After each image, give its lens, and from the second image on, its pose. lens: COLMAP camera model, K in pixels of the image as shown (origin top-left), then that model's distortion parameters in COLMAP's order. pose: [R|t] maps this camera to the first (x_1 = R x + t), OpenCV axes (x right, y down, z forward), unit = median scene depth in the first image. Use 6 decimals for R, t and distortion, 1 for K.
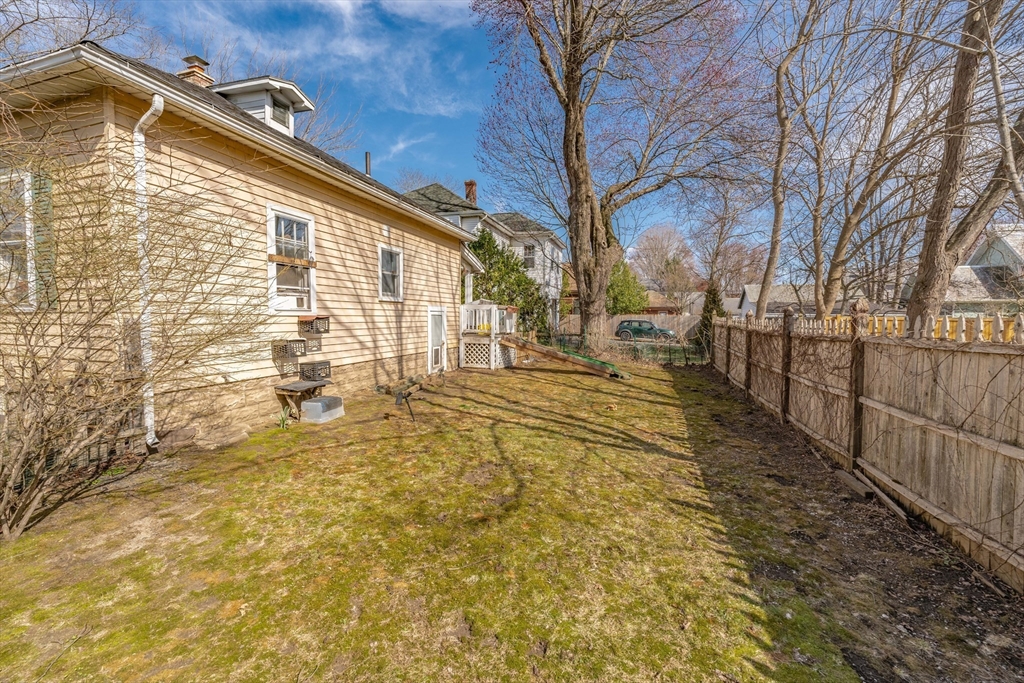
lens RADIAL K [[425.8, 0, 513.7], [0, 425.8, 315.8], [0, 0, 1]] dist [-0.002271, -0.000367]
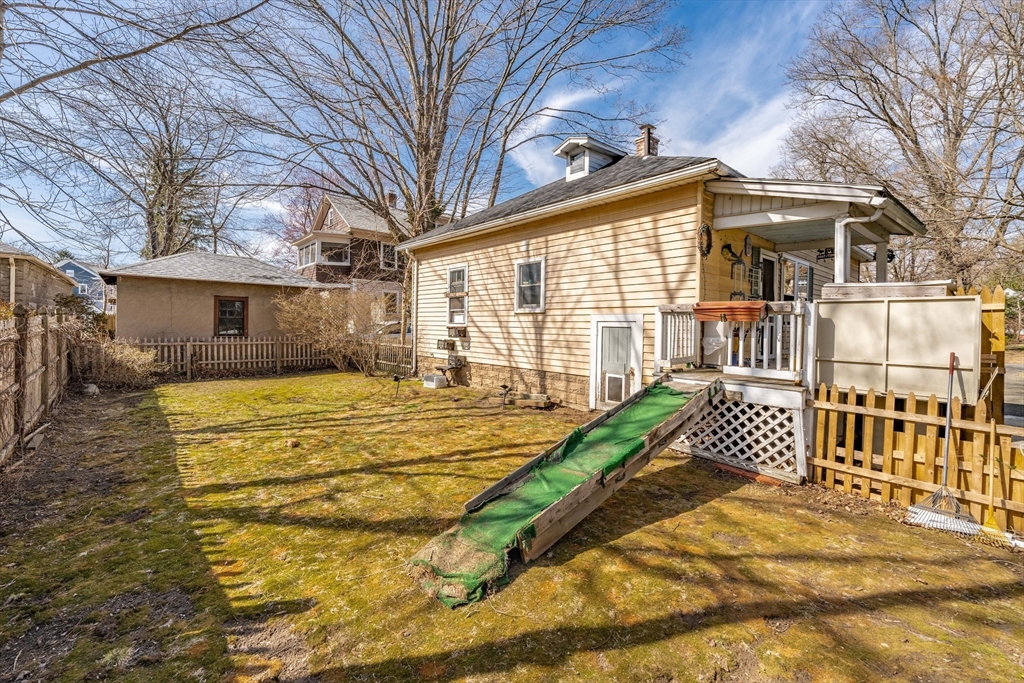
lens RADIAL K [[430.3, 0, 511.1], [0, 430.3, 329.8], [0, 0, 1]] dist [-0.002726, -0.000289]
pose [[-0.522275, -0.020267, -0.852536, 0.608024], [-0.026263, 0.999626, -0.007674, 0.014990], [0.852373, 0.018382, -0.522612, 1.520379]]
